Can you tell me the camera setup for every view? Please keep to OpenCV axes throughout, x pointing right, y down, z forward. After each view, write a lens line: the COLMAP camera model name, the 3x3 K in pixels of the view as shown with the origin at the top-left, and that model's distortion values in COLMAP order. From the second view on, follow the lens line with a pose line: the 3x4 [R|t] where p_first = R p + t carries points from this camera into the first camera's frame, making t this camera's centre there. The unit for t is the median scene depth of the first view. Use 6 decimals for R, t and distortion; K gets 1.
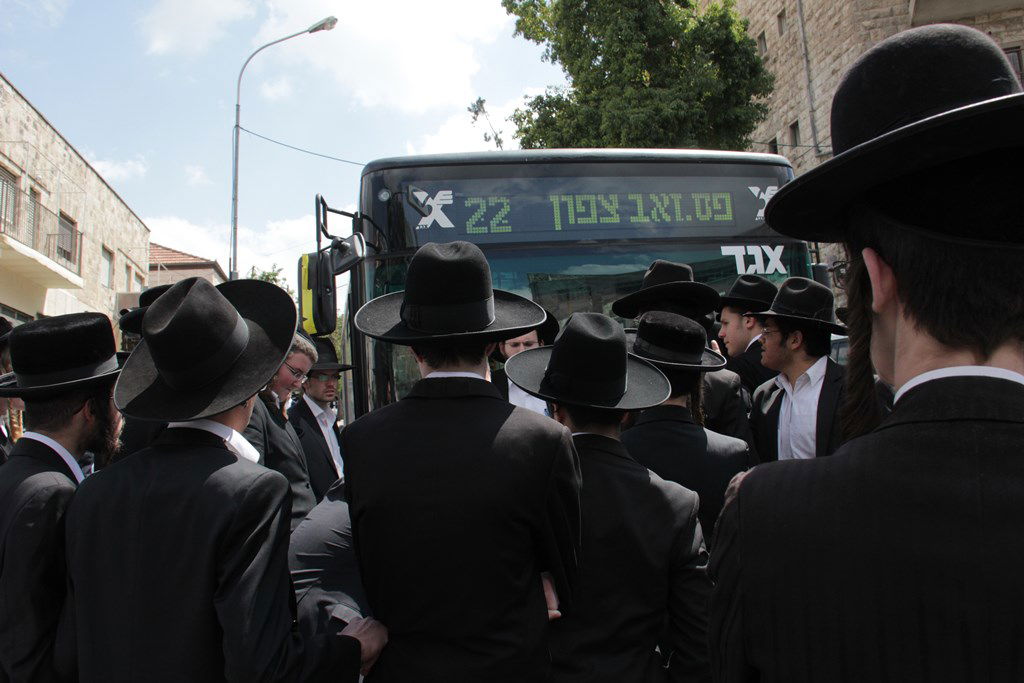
lens RADIAL K [[844.1, 0, 512.0], [0, 844.1, 341.5], [0, 0, 1]] dist [-0.188086, 0.157640]
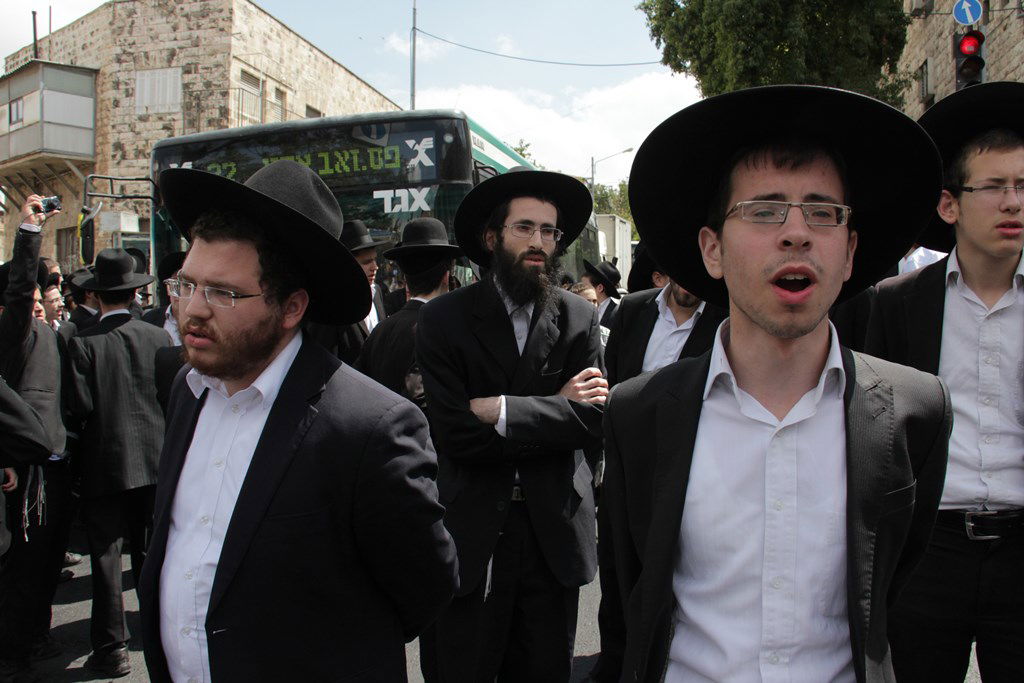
lens RADIAL K [[844.1, 0, 512.0], [0, 844.1, 341.5], [0, 0, 1]] dist [-0.188086, 0.157640]
pose [[0.924985, 0.062205, -0.374877, 0.919975], [-0.000690, 0.986784, 0.162040, -0.090825], [0.380002, -0.149626, 0.912804, -0.138329]]
